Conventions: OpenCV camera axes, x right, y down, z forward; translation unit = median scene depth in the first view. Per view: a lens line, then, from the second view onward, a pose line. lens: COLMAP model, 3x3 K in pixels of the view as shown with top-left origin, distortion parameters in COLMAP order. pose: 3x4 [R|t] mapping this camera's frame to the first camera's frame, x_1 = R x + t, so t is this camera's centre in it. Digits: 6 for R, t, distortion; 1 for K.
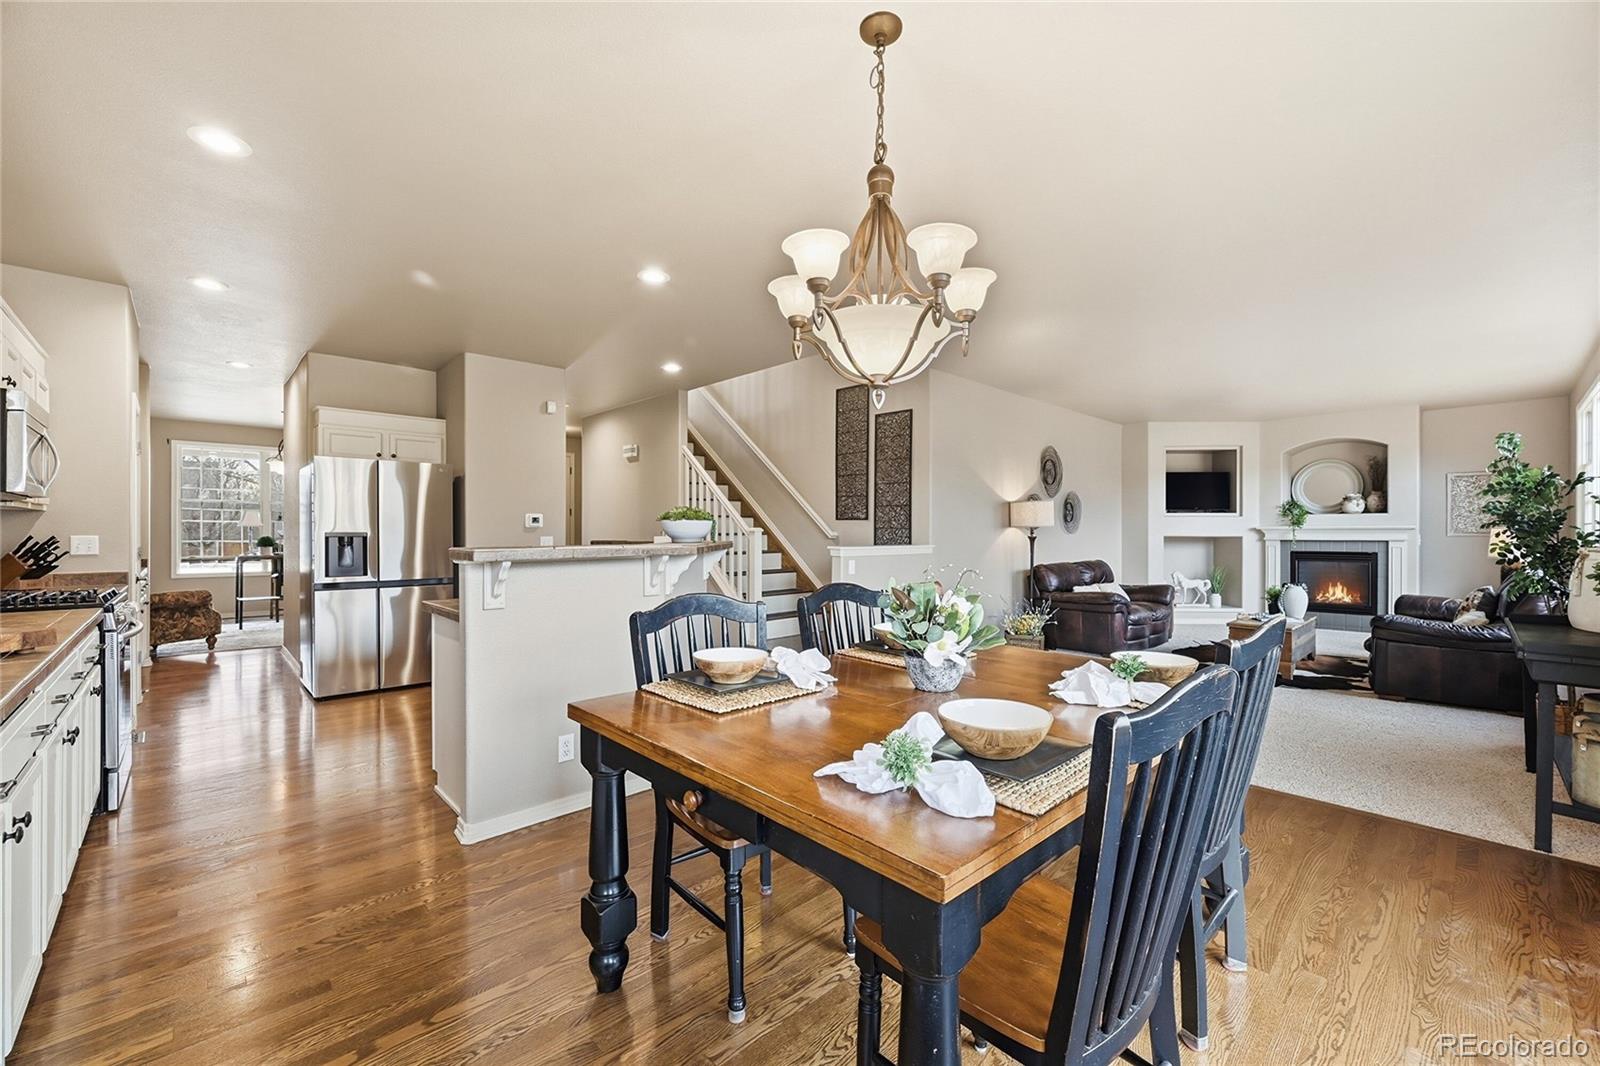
lens RADIAL K [[652.6, 0, 800.0], [0, 652.6, 533.0], [0, 0, 1]] dist [0.000081, -0.000102]
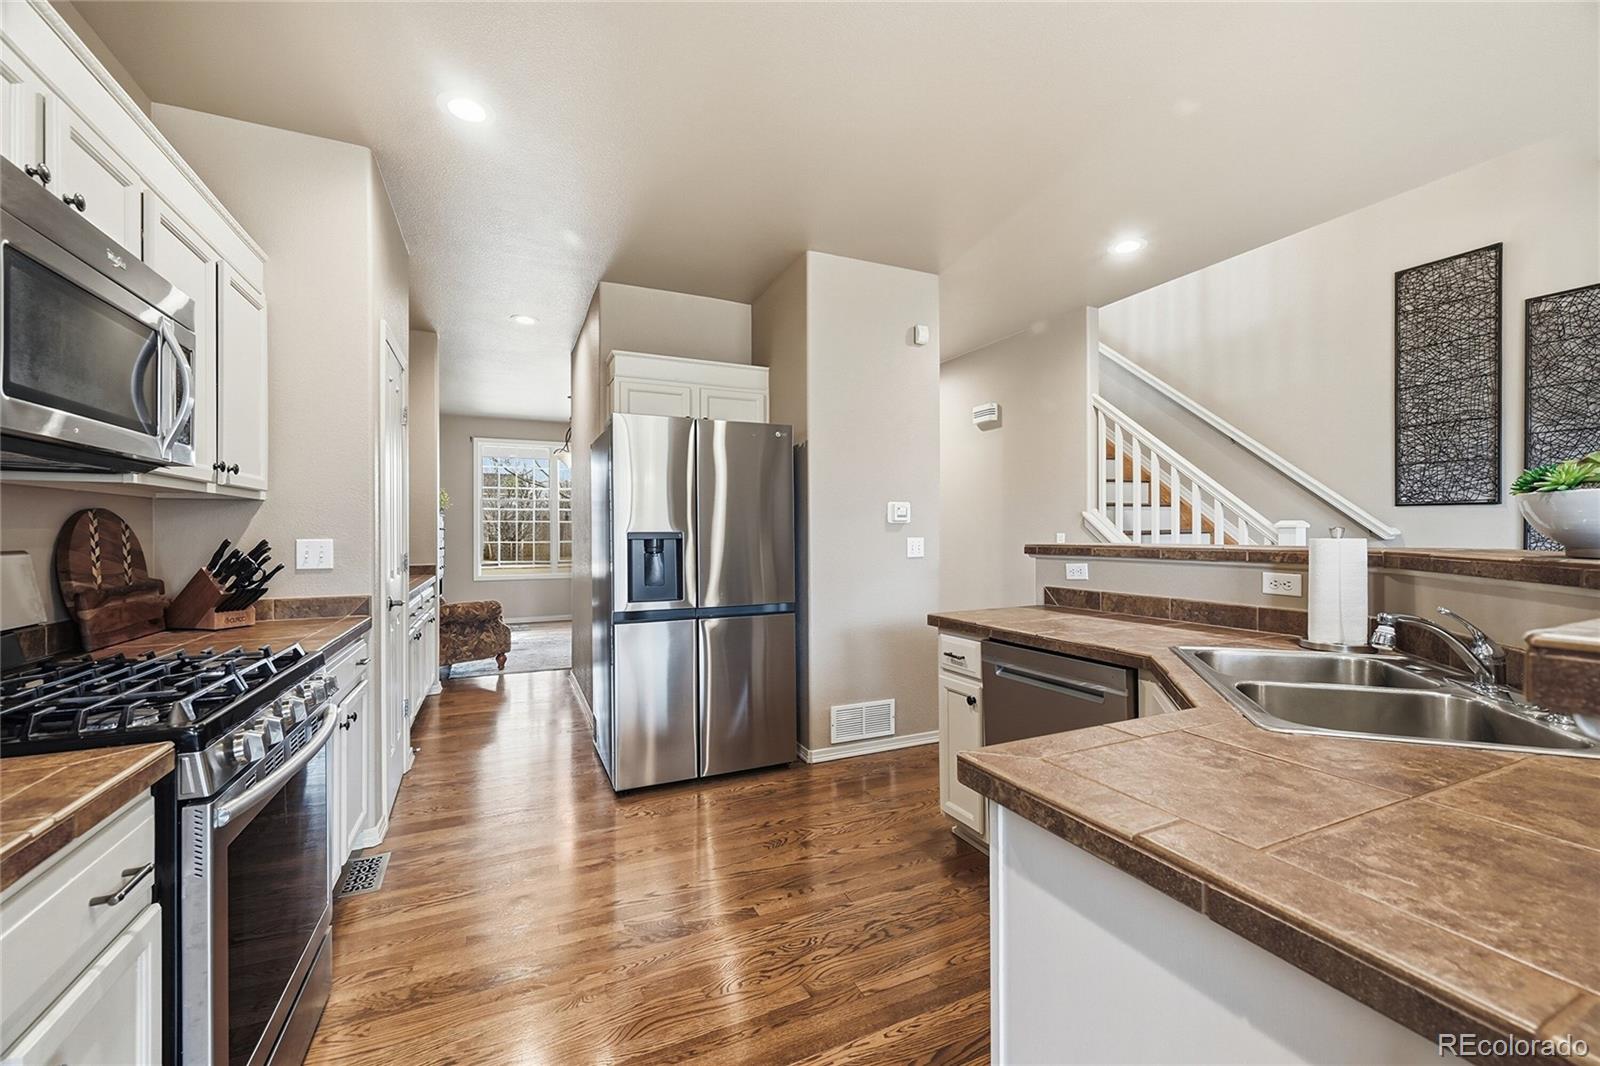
lens RADIAL K [[652.6, 0, 800.0], [0, 652.6, 533.0], [0, 0, 1]] dist [0.000081, -0.000102]
pose [[0.946317, -0.003489, -0.323222, -0.289305], [0.004480, 0.999987, 0.002323, -0.000773], [0.323210, -0.003647, 0.946320, 0.360151]]
